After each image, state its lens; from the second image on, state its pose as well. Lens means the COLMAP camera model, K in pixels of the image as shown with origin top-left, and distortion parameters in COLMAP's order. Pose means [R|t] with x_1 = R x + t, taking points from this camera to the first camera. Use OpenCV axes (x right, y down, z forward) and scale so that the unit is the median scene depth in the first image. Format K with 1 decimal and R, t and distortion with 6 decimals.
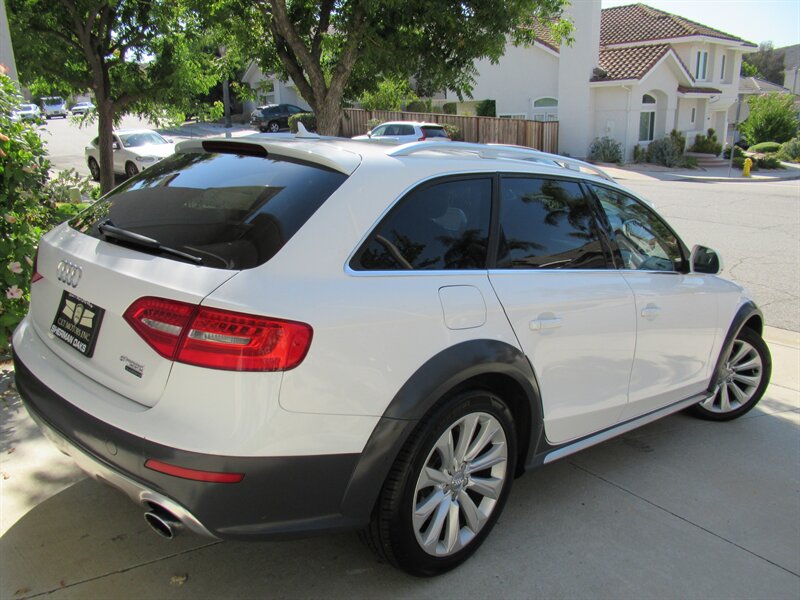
lens RADIAL K [[684.9, 0, 399.2], [0, 684.9, 278.8], [0, 0, 1]] dist [-0.137405, 0.003998]
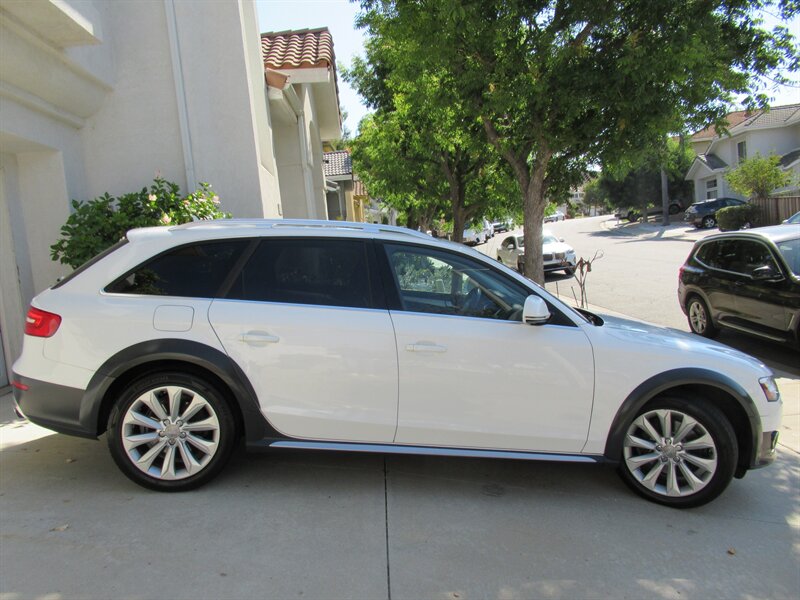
lens RADIAL K [[650.4, 0, 400.0], [0, 650.4, 300.0], [0, 0, 1]] dist [-0.033749, -0.001781]
pose [[0.740429, -0.005227, -0.672114, 0.796840], [-0.074490, 0.993172, -0.089785, 0.050019], [0.667994, 0.116545, 0.734984, 0.118022]]
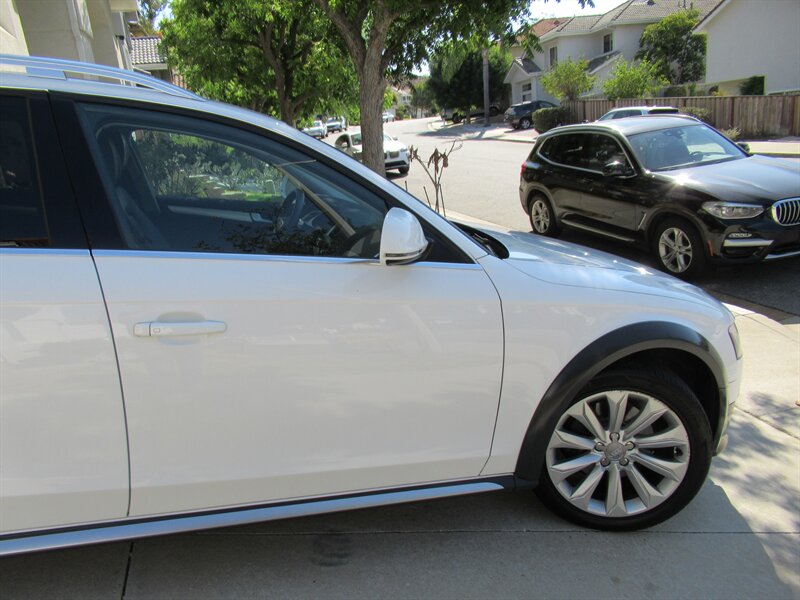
lens RADIAL K [[588.3, 0, 420.4], [0, 588.3, 299.3], [0, 0, 1]] dist [-0.011121, -0.001919]
pose [[0.902501, 0.050188, -0.427754, 0.550302], [-0.024877, 0.997604, 0.064561, -0.007703], [0.429970, -0.047625, 0.901586, 0.490845]]
